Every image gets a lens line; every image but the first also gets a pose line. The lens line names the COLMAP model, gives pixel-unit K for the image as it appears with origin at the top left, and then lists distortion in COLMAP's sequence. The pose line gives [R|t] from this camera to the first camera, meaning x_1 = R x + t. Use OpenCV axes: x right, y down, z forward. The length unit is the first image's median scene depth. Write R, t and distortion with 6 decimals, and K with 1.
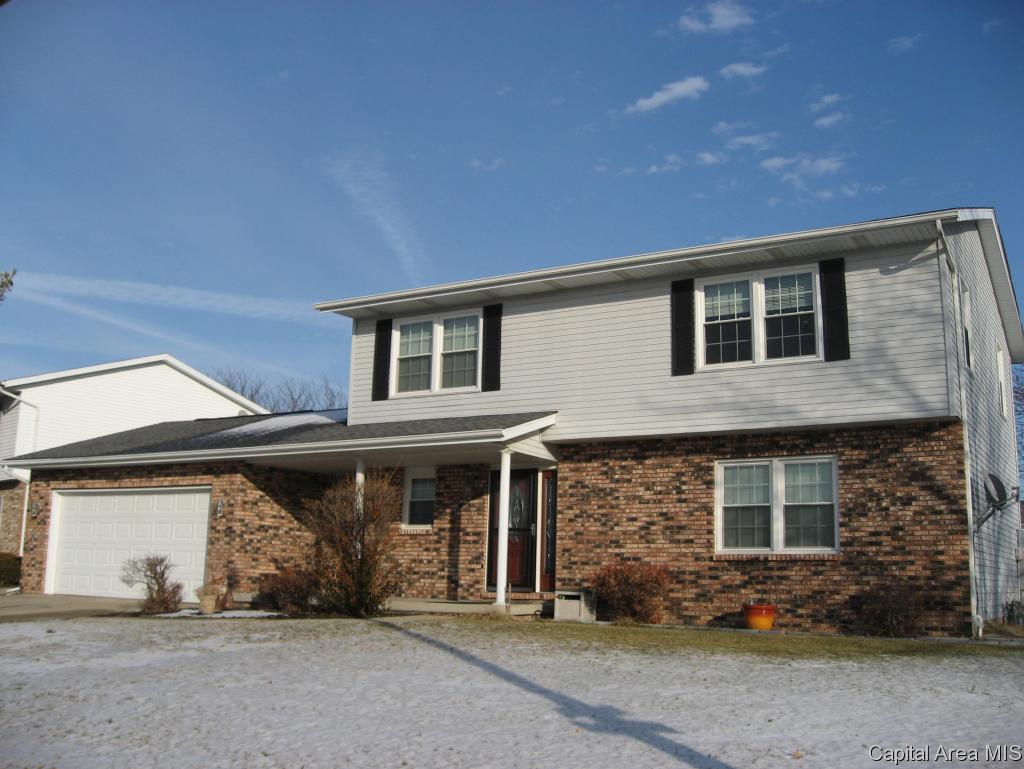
lens RADIAL K [[1047.2, 0, 510.3], [0, 1047.2, 371.1], [0, 0, 1]] dist [-0.140221, 0.041329]
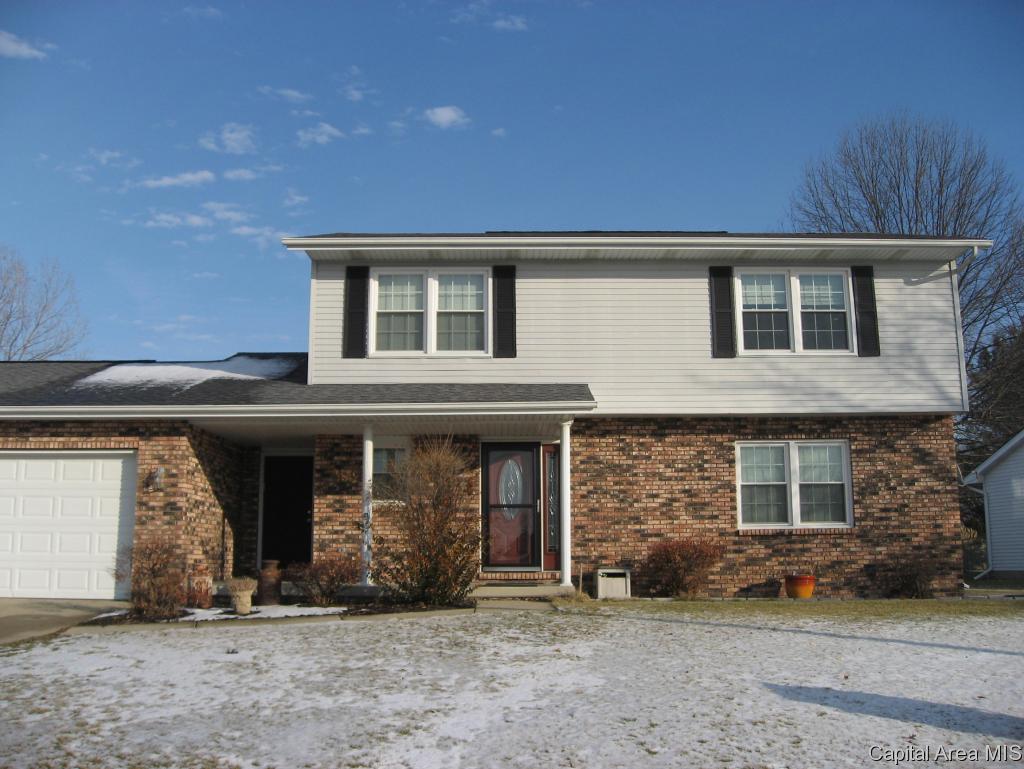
lens RADIAL K [[1047.2, 0, 510.3], [0, 1047.2, 371.1], [0, 0, 1]] dist [-0.140221, 0.041329]
pose [[0.853342, 0.065492, 0.517222, -0.542534], [-0.079564, 0.996817, 0.005049, 0.028251], [-0.515245, -0.045461, 0.855837, 0.217565]]
